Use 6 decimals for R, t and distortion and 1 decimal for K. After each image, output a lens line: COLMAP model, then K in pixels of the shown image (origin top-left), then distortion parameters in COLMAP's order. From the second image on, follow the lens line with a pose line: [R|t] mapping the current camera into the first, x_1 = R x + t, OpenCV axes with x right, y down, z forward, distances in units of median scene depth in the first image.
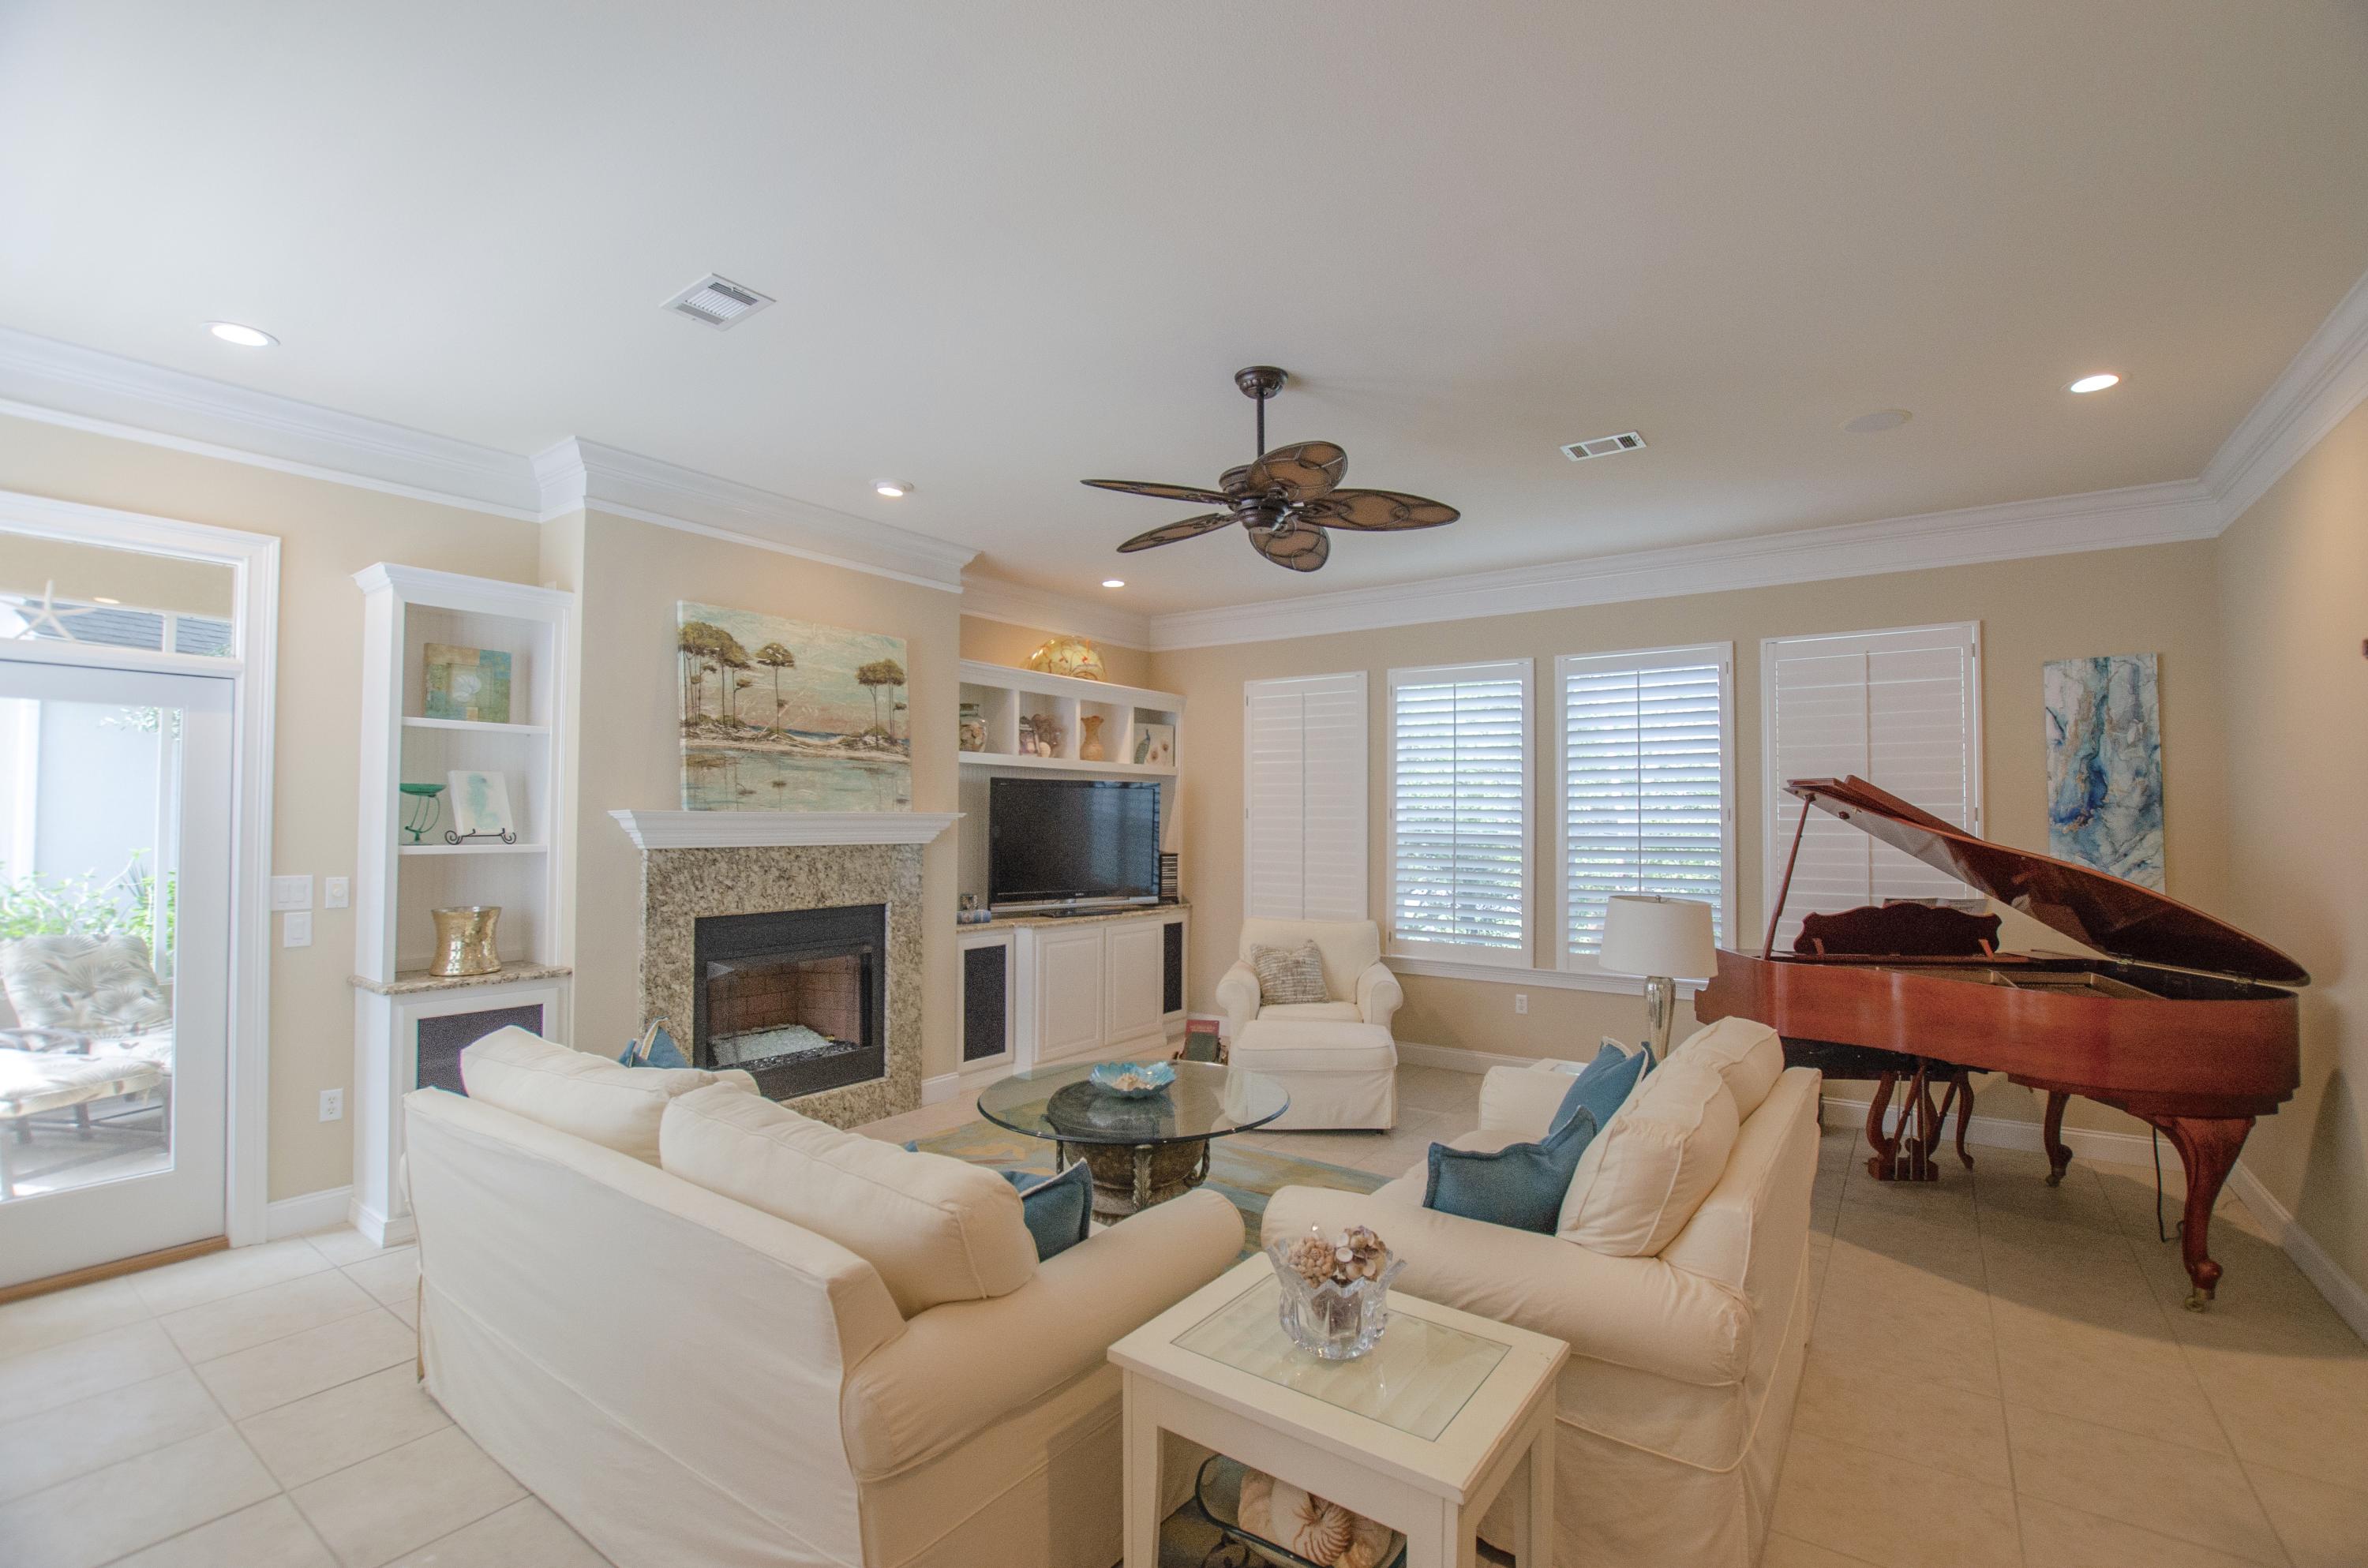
lens RADIAL K [[1038.2, 0, 1182.4], [0, 1038.2, 789.7], [0, 0, 1]] dist [-0.029049, 0.002458]
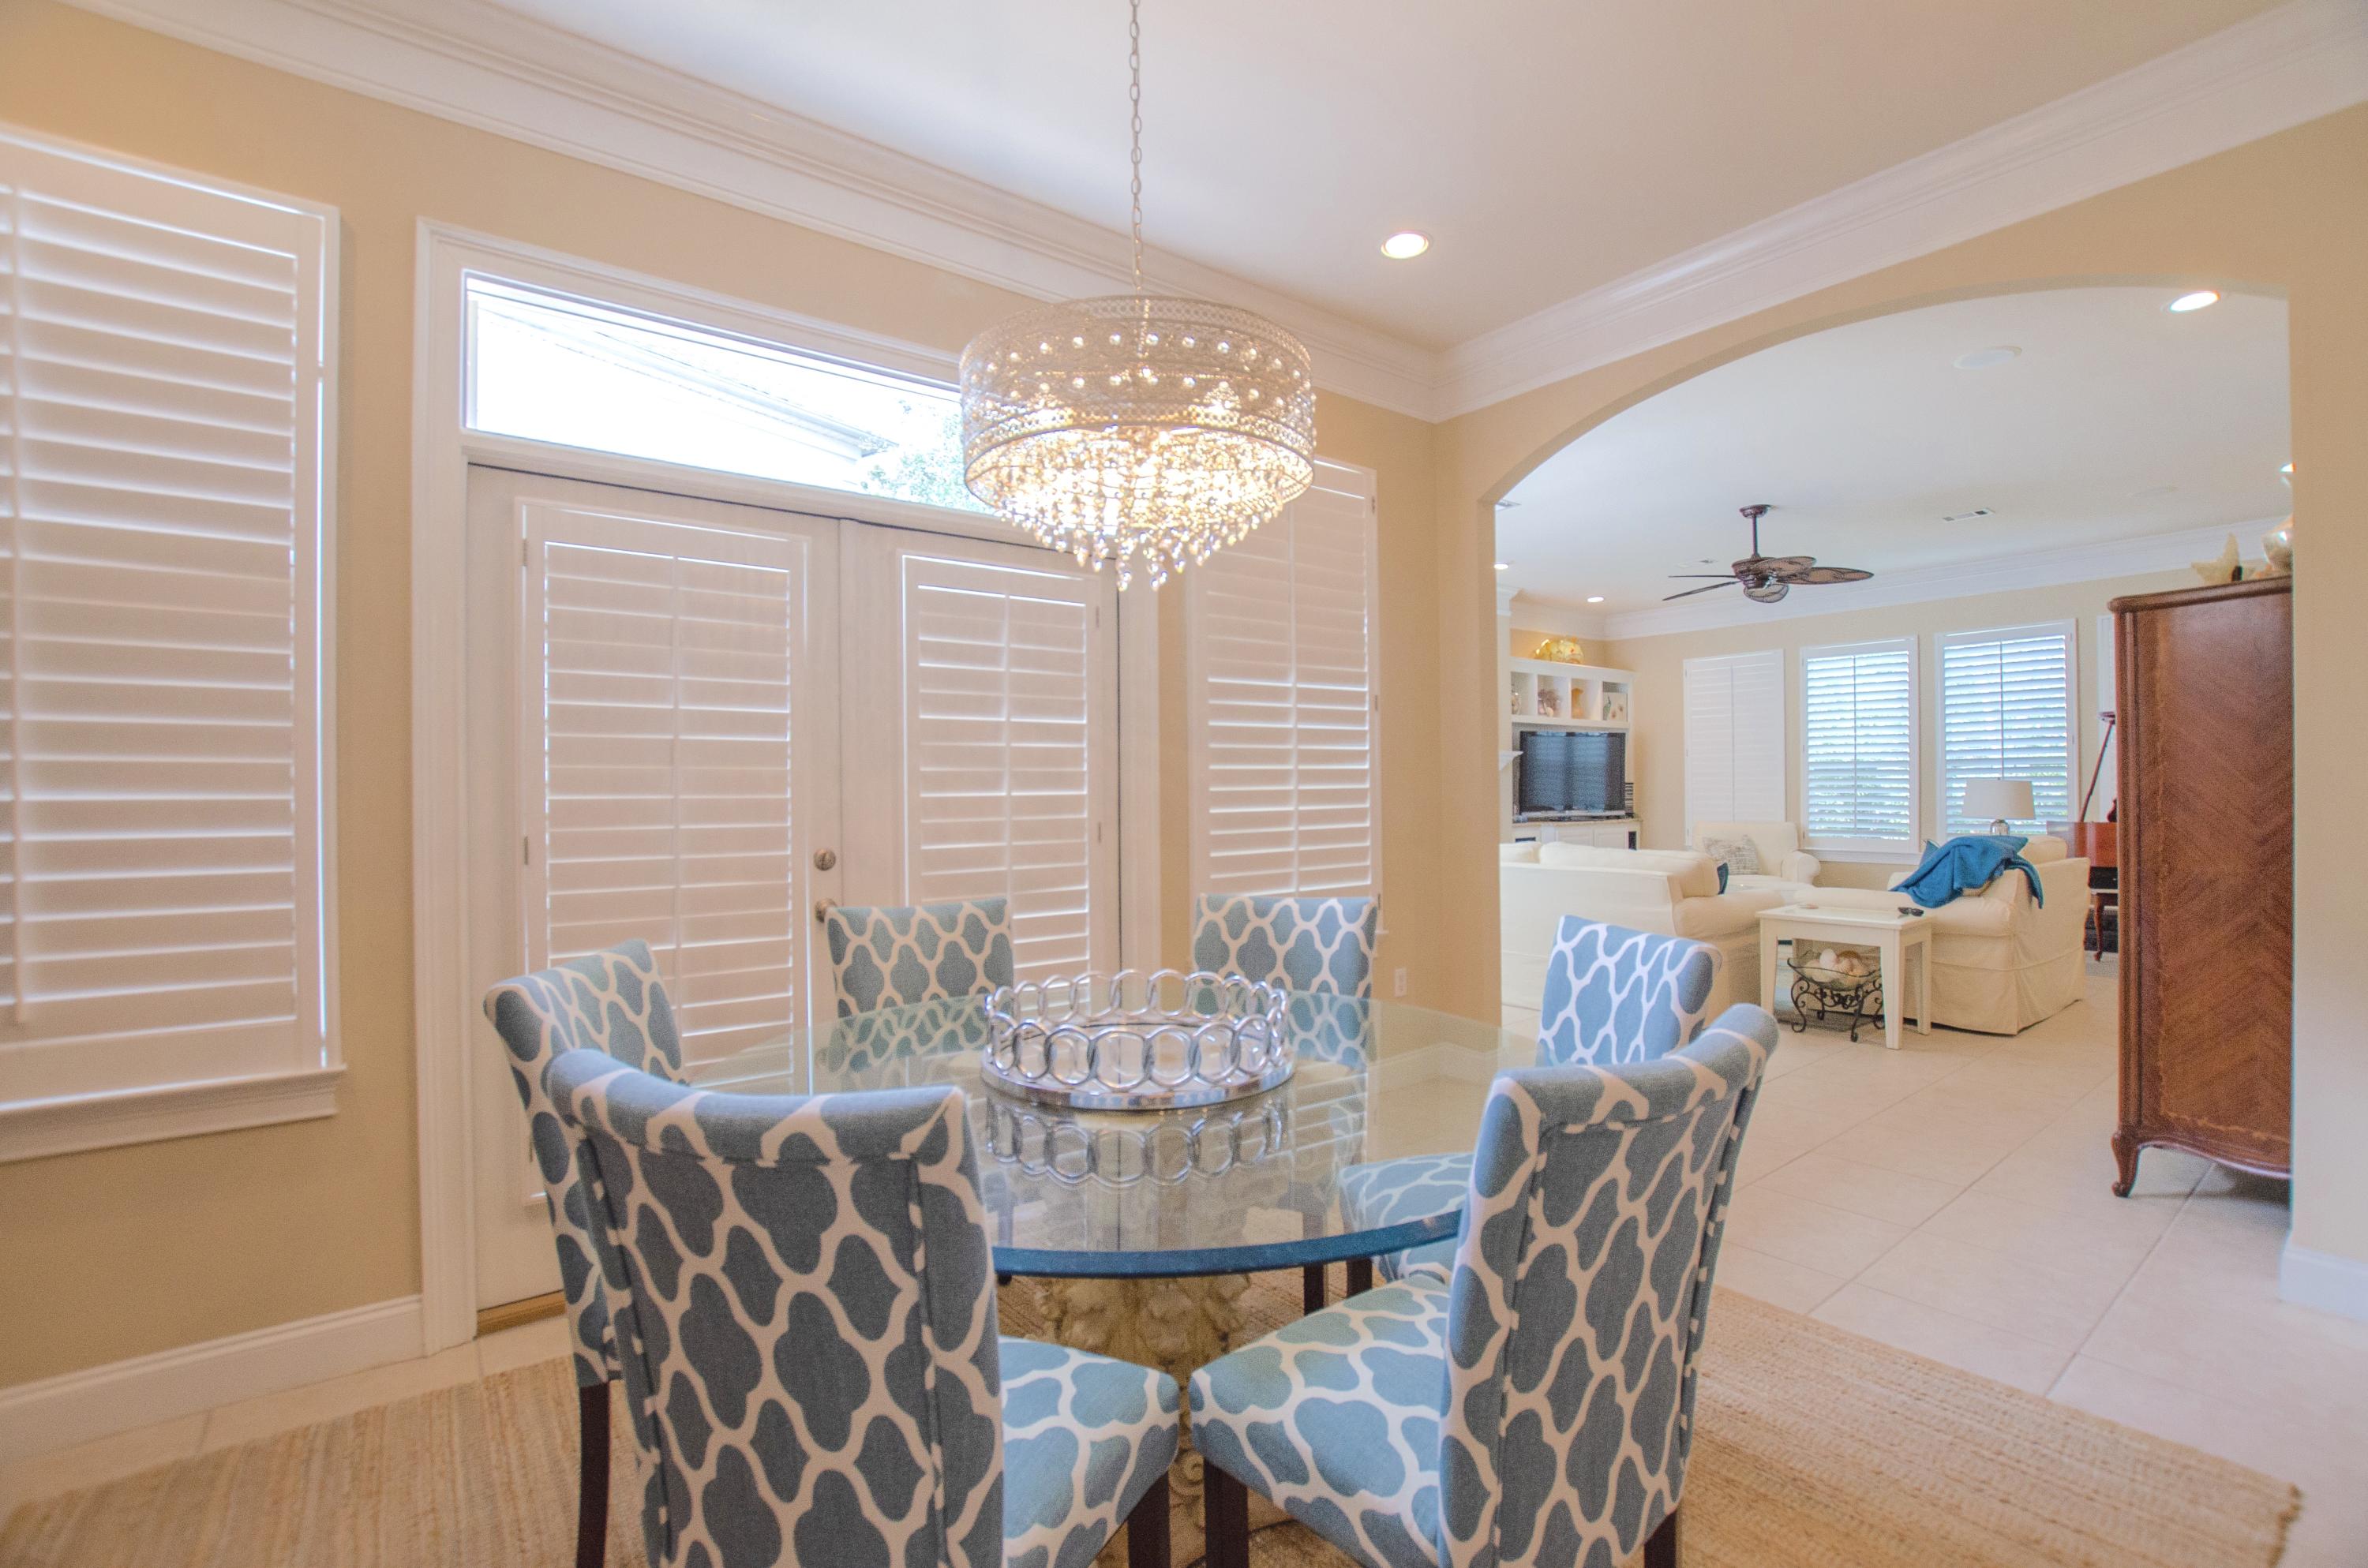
lens RADIAL K [[1038.2, 0, 1185.9], [0, 1038.2, 790.4], [0, 0, 1]] dist [-0.029049, 0.002458]
pose [[0.957859, -0.015799, -0.286803, -0.266128], [0.023863, 0.999411, 0.024644, 0.032489], [0.286245, -0.030450, 0.957672, -0.764476]]
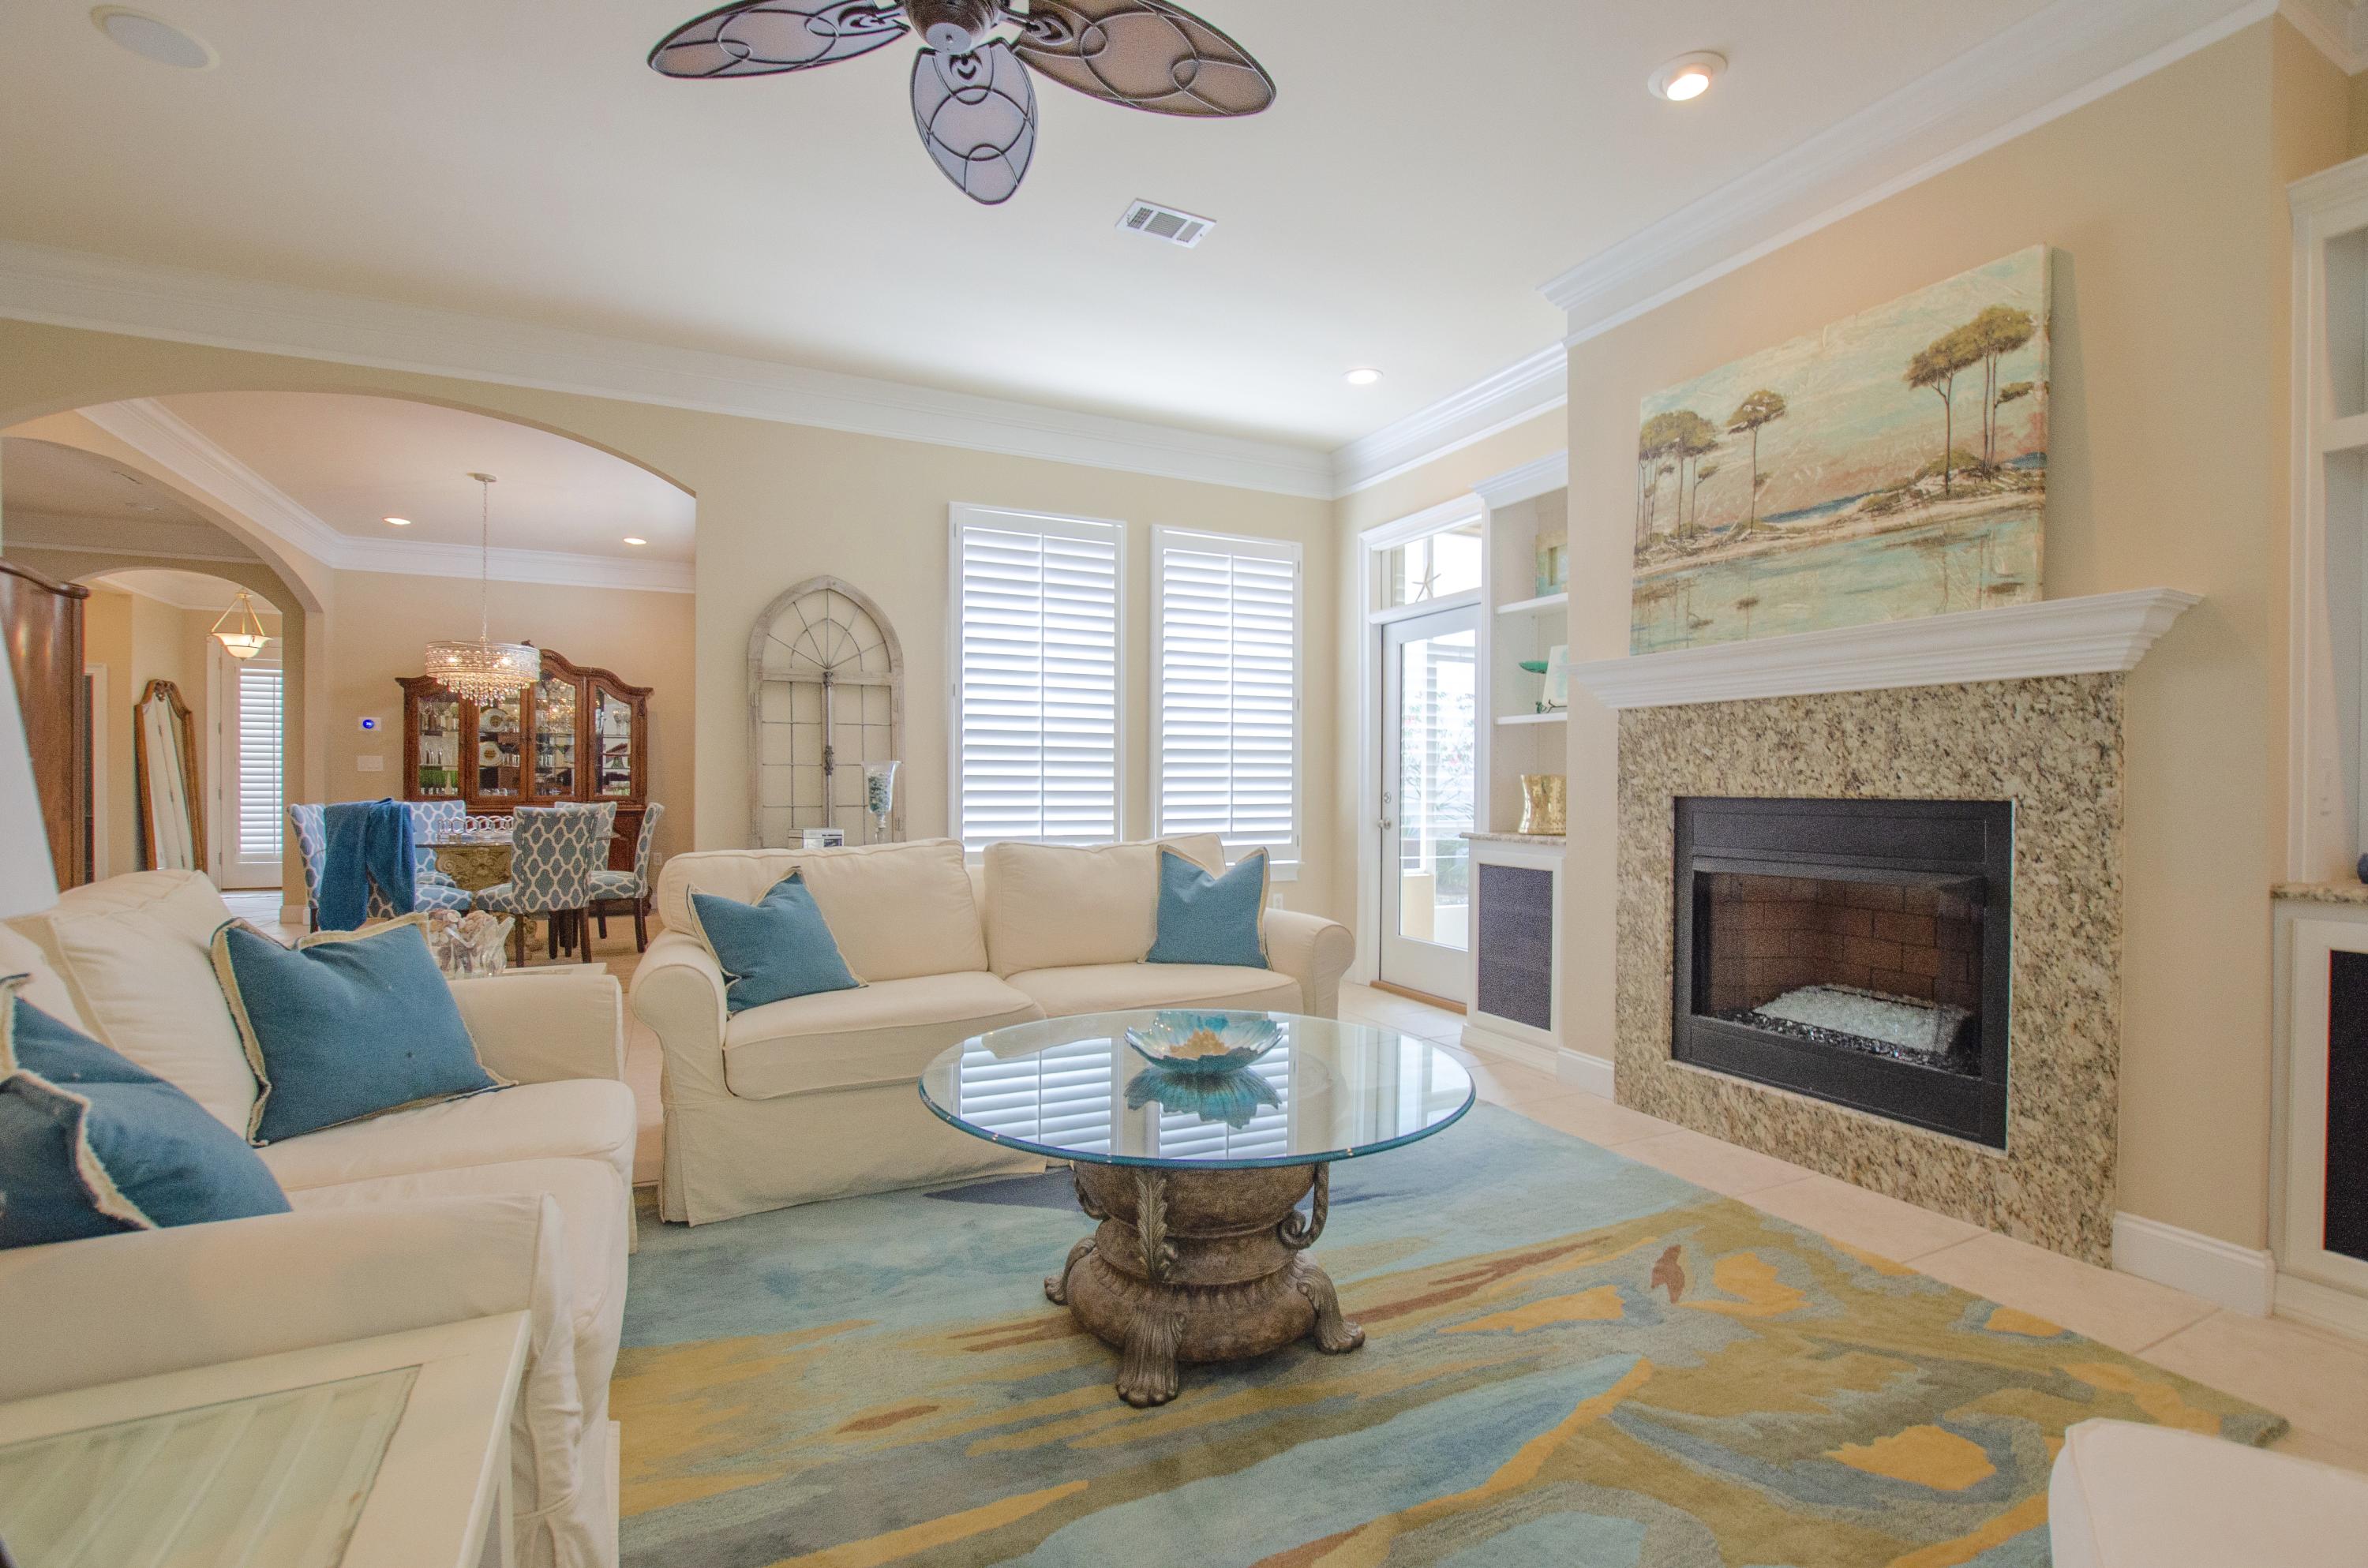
lens RADIAL K [[1038.2, 0, 1189.4], [0, 1038.2, 787.8], [0, 0, 1]] dist [-0.029049, 0.002458]
pose [[-0.464405, -0.000749, -0.885622, 0.347633], [0.018510, 0.999773, -0.010551, 0.109146], [0.885429, -0.021293, -0.464286, 0.947386]]
